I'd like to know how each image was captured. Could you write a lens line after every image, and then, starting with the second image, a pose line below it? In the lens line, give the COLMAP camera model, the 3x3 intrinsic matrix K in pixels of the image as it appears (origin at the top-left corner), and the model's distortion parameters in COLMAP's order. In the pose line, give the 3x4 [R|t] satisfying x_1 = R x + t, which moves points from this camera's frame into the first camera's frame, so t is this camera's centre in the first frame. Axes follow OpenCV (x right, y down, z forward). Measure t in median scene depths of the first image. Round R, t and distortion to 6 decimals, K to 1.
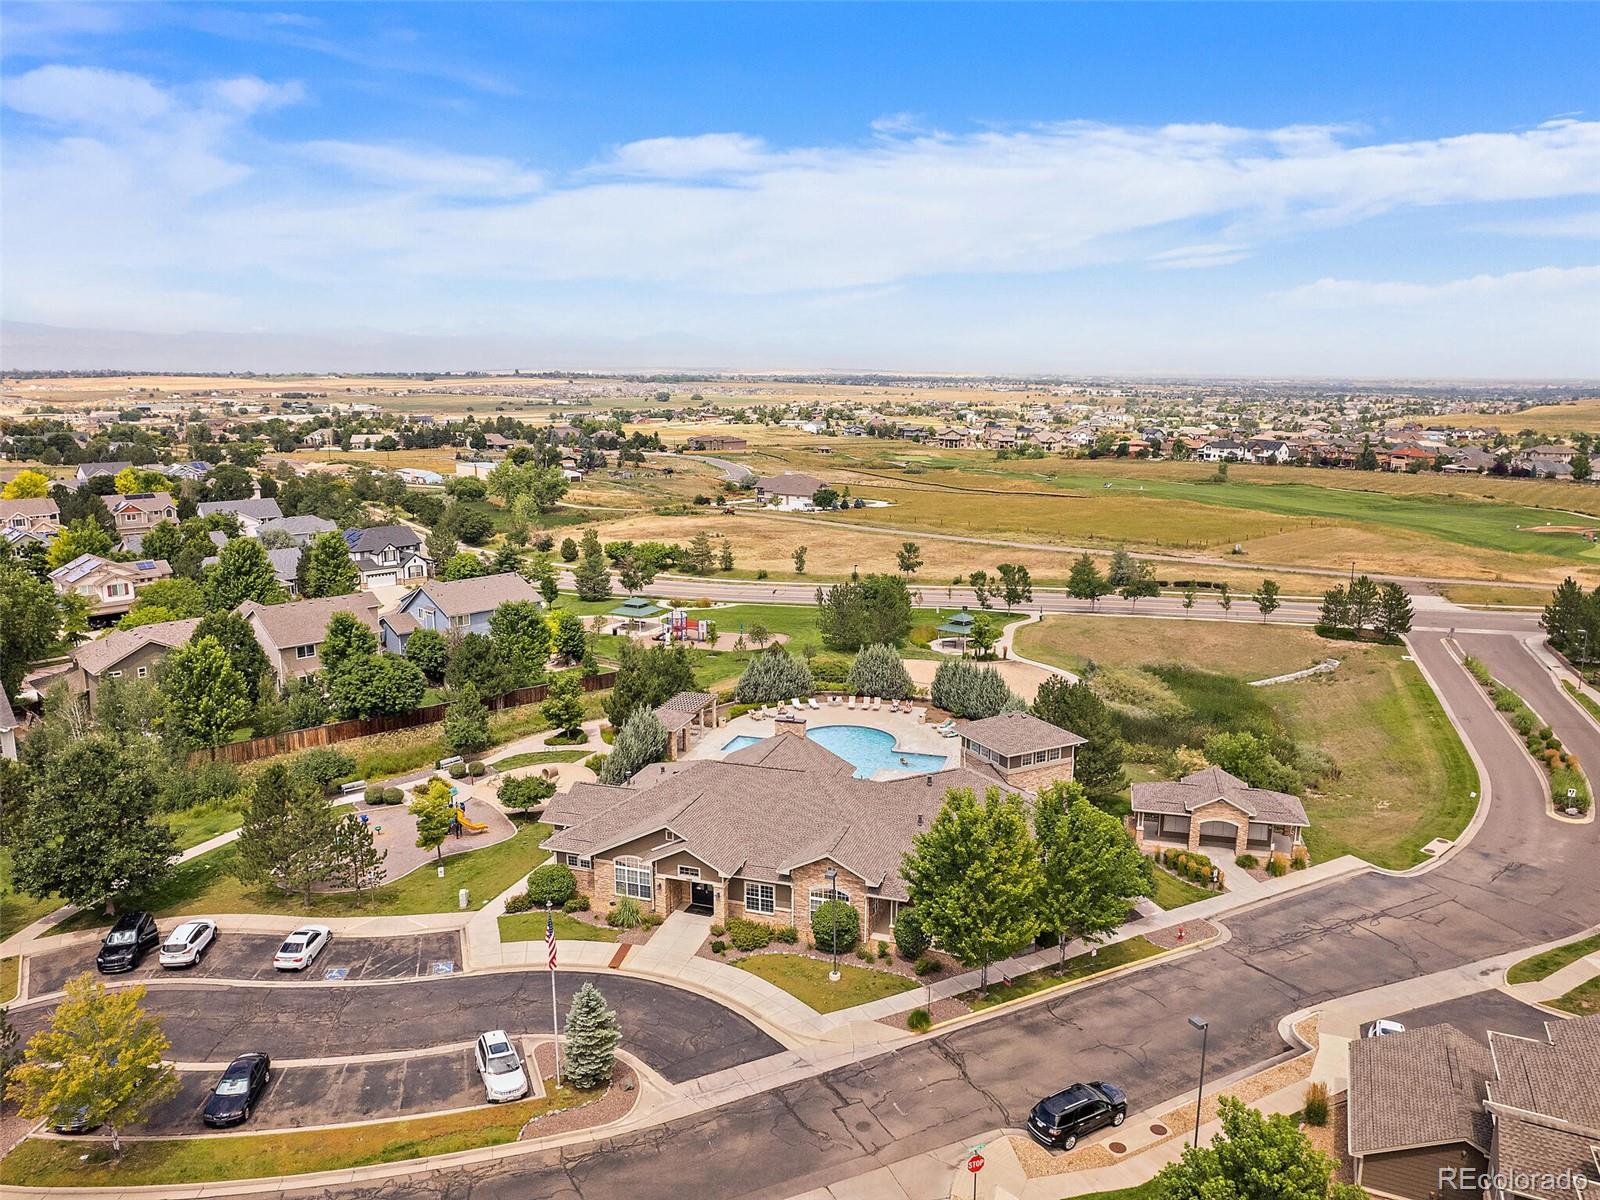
lens RADIAL K [[1149.0, 0, 805.2], [0, 1149.0, 604.5], [0, 0, 1]] dist [-0.044036, 0.021013]
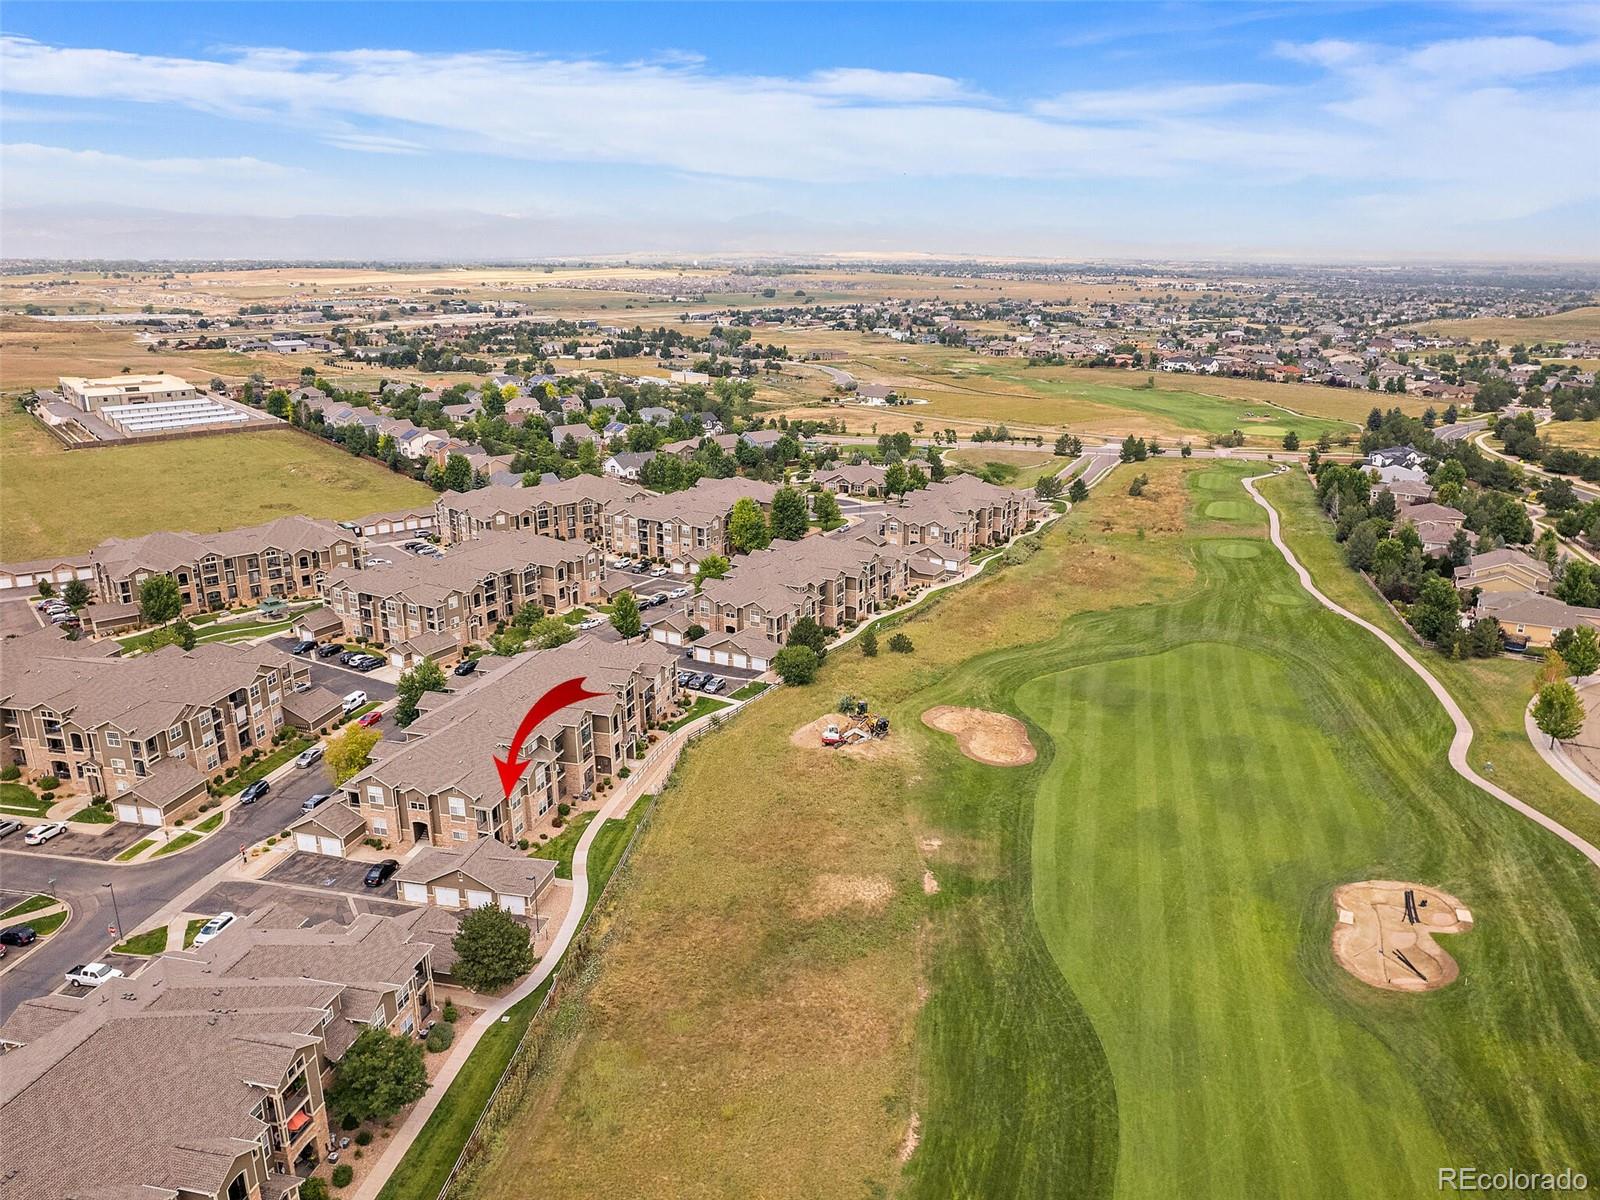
lens RADIAL K [[1149.0, 0, 800.6], [0, 1149.0, 602.4], [0, 0, 1]] dist [-0.044036, 0.021013]
pose [[0.996295, 0.022977, -0.082876, 0.019480], [-0.014876, 0.995167, 0.097068, 0.036884], [0.084705, -0.095475, 0.991821, -0.566324]]
